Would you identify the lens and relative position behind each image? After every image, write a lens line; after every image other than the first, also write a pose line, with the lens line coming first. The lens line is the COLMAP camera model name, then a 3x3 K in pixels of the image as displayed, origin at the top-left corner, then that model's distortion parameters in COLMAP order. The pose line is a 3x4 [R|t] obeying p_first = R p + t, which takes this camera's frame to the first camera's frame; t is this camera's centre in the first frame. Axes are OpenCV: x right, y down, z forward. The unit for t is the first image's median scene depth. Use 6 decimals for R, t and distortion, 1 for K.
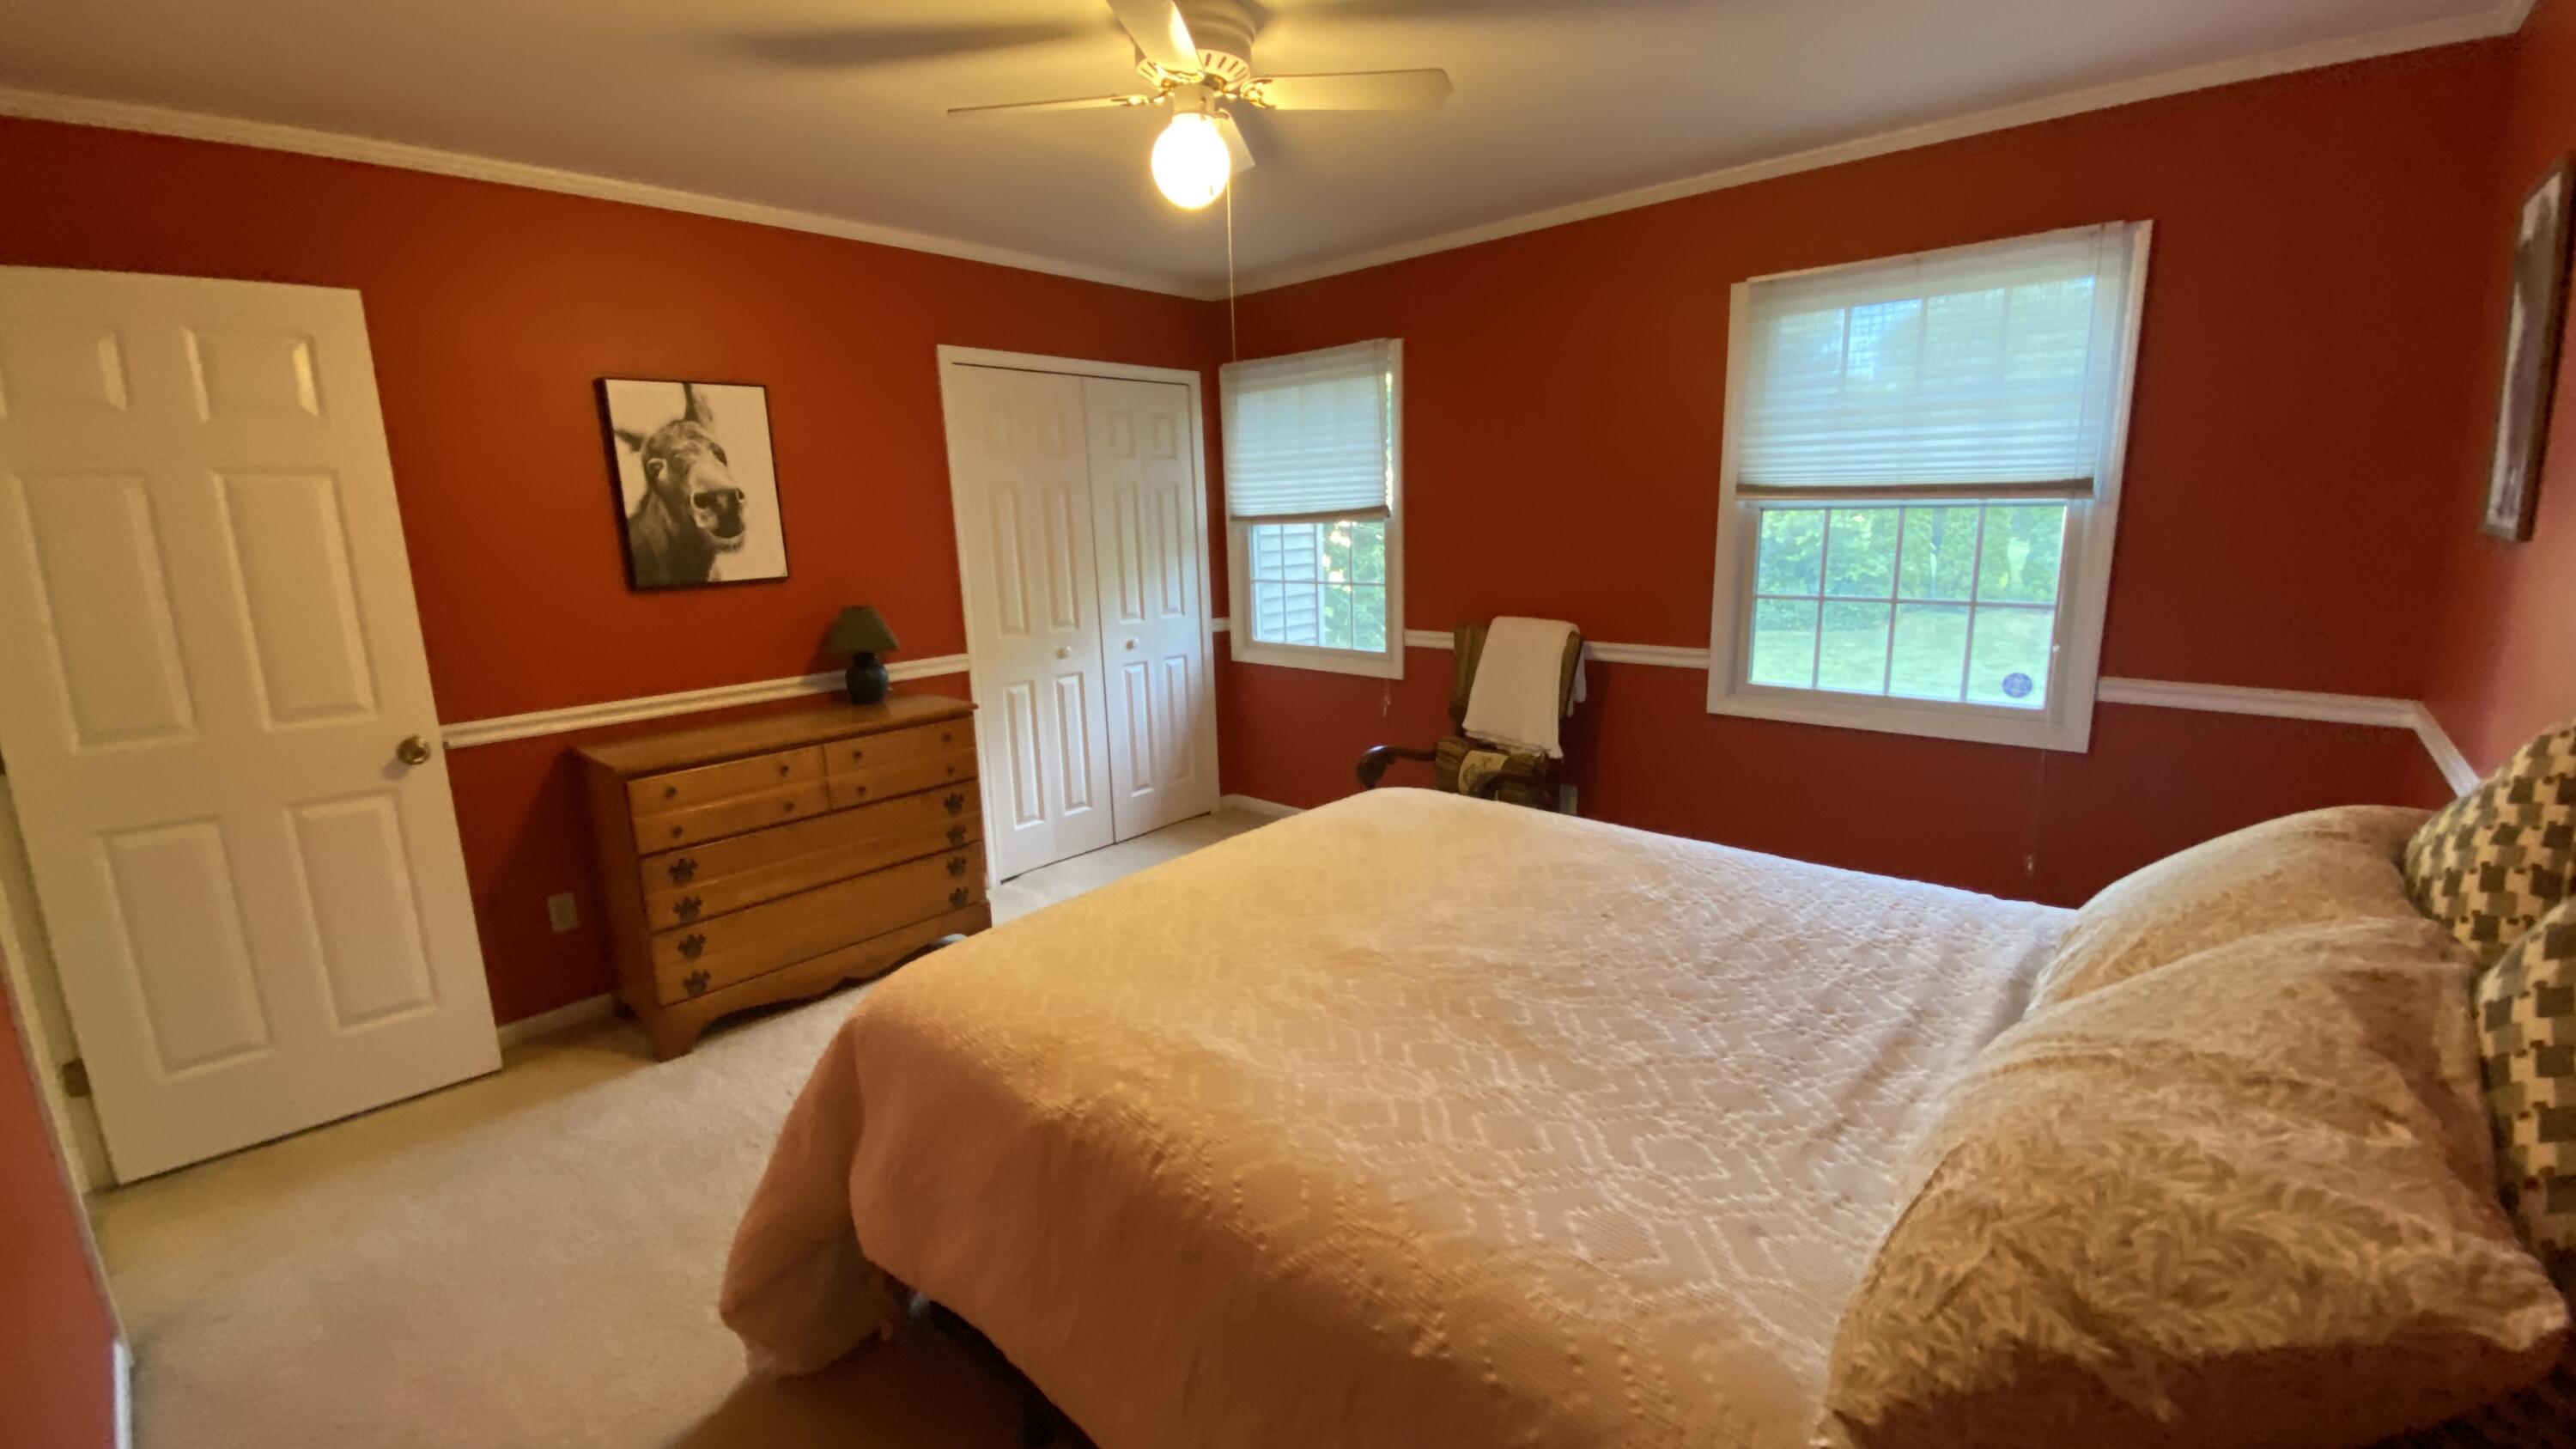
lens RADIAL K [[1040.8, 0, 1262.4], [0, 1040.8, 723.7], [0, 0, 1]] dist [0.017007, -0.018520]
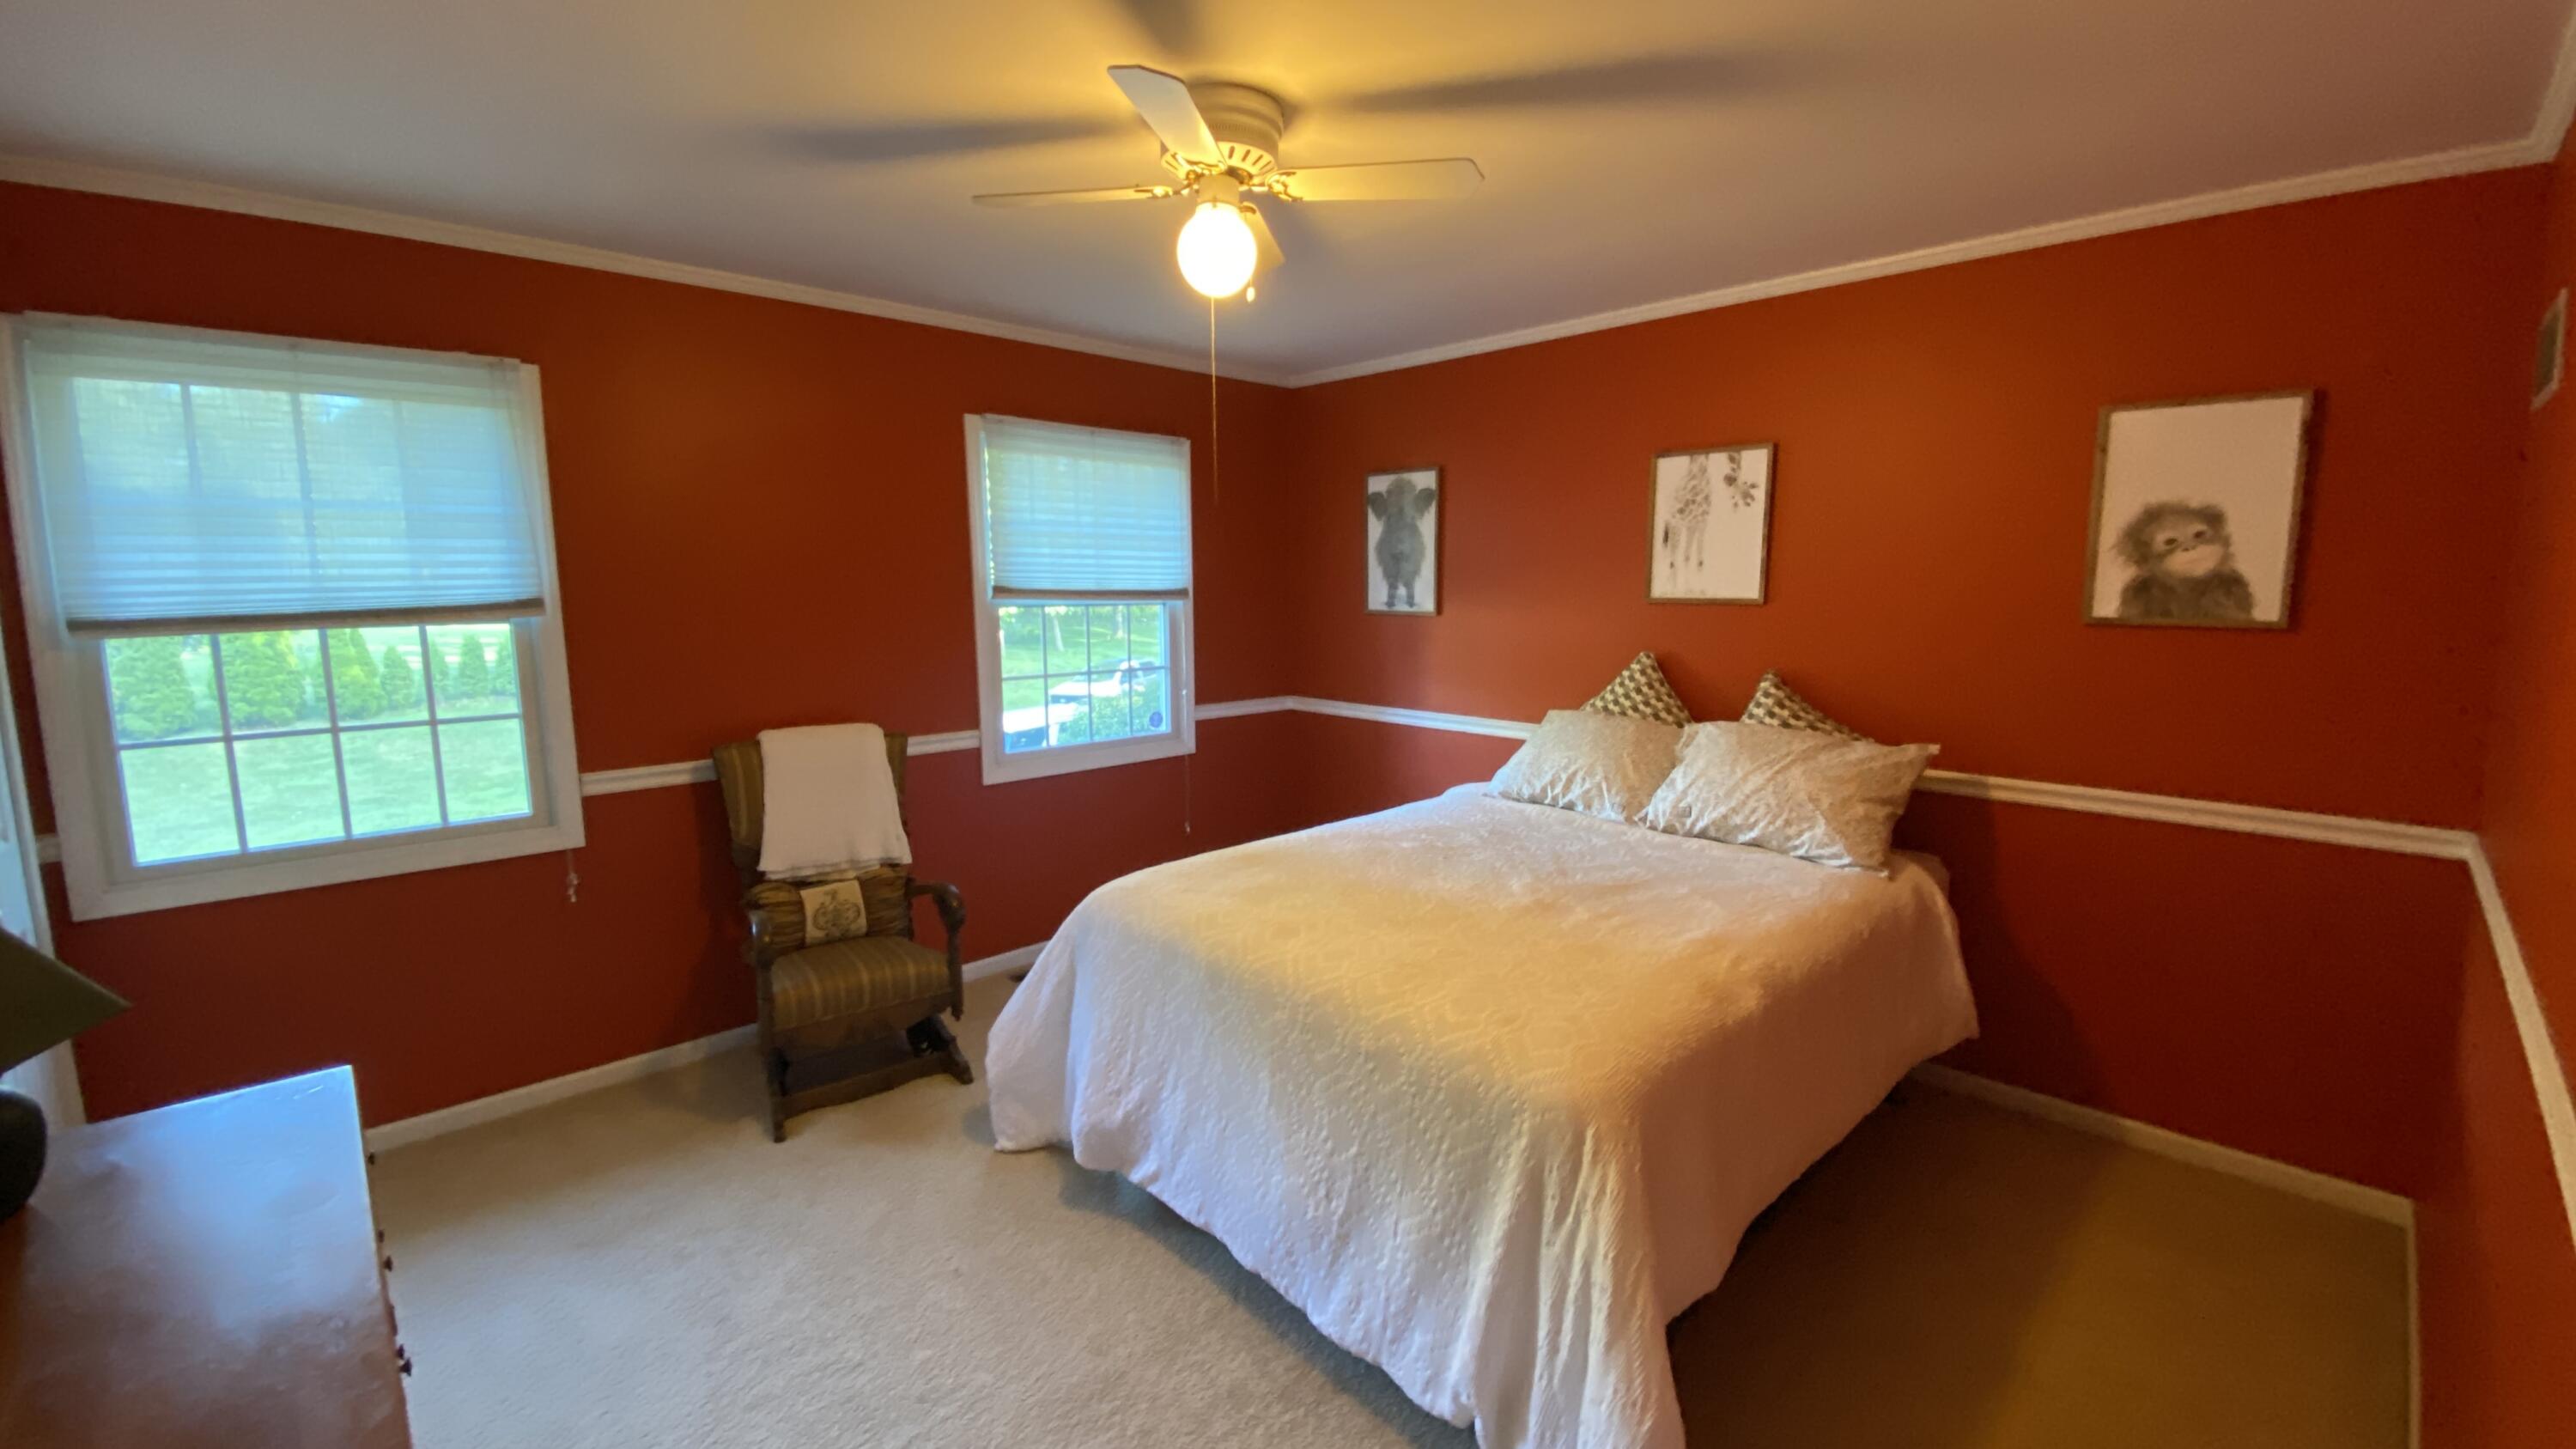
lens RADIAL K [[1040.8, 0, 1263.7], [0, 1040.8, 723.3], [0, 0, 1]] dist [0.017007, -0.018520]
pose [[0.068971, -0.098537, 0.992740, -0.658089], [0.211988, 0.973832, 0.081932, -0.104092], [-0.974835, 0.204798, 0.088054, 0.601467]]
